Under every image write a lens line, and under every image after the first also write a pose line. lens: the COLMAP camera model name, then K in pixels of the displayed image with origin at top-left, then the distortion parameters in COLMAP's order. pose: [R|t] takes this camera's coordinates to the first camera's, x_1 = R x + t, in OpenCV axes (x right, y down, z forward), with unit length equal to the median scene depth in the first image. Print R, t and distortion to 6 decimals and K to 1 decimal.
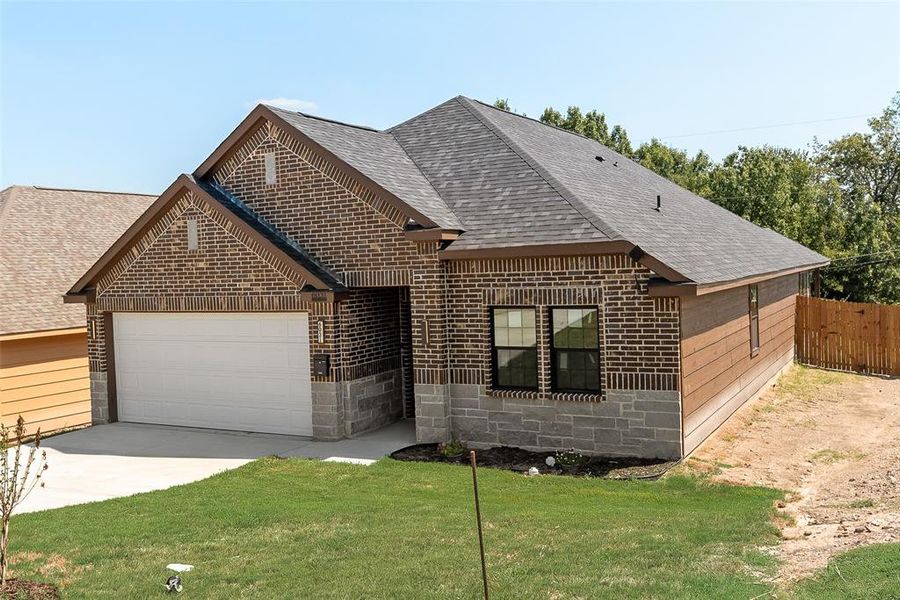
lens RADIAL K [[858.2, 0, 455.6], [0, 858.2, 278.0], [0, 0, 1]] dist [0.001181, 0.000000]
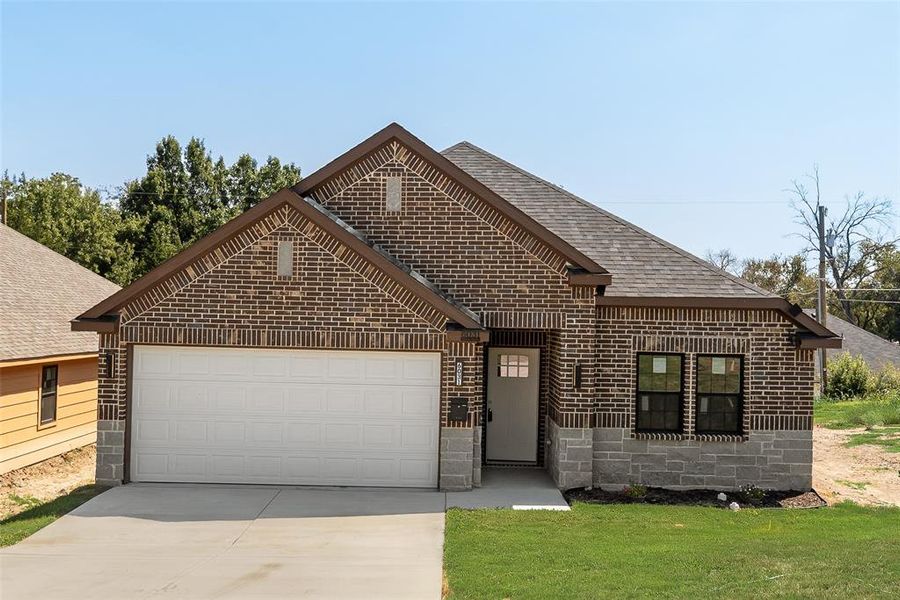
lens RADIAL K [[858.2, 0, 449.6], [0, 858.2, 299.7], [0, 0, 1]] dist [0.001181, 0.000000]
pose [[0.876292, 0.063513, 0.477575, -0.618357], [-0.043621, 0.997660, -0.052641, 0.031727], [-0.479801, 0.025296, 0.877013, 0.179531]]
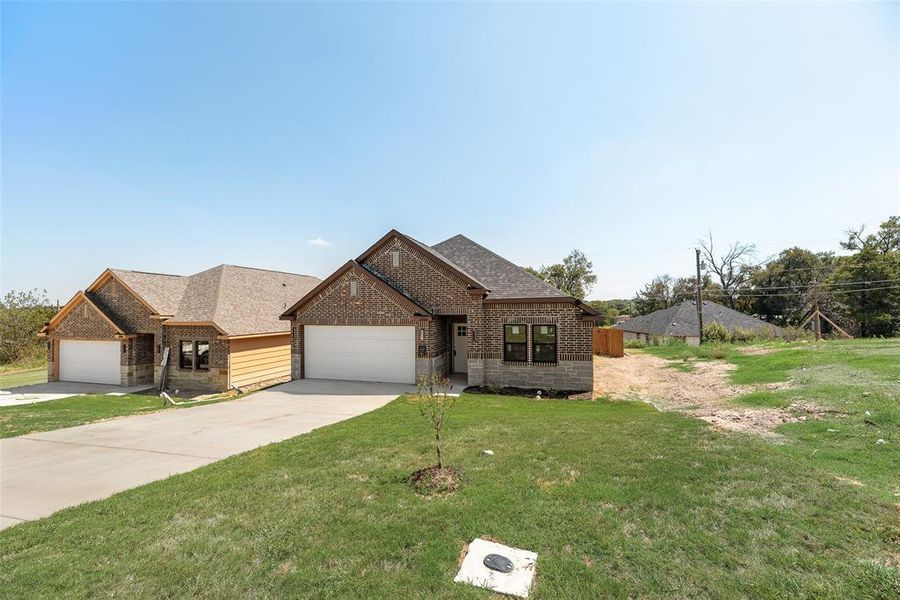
lens RADIAL K [[351.2, 0, 450.7], [0, 351.2, 305.9], [0, 0, 1]] dist [0.000886, 0.000144]
pose [[0.977541, 0.029666, 0.208647, -0.272948], [-0.022334, 0.999050, -0.037412, 0.020666], [-0.209559, 0.031912, 0.977275, 0.115111]]
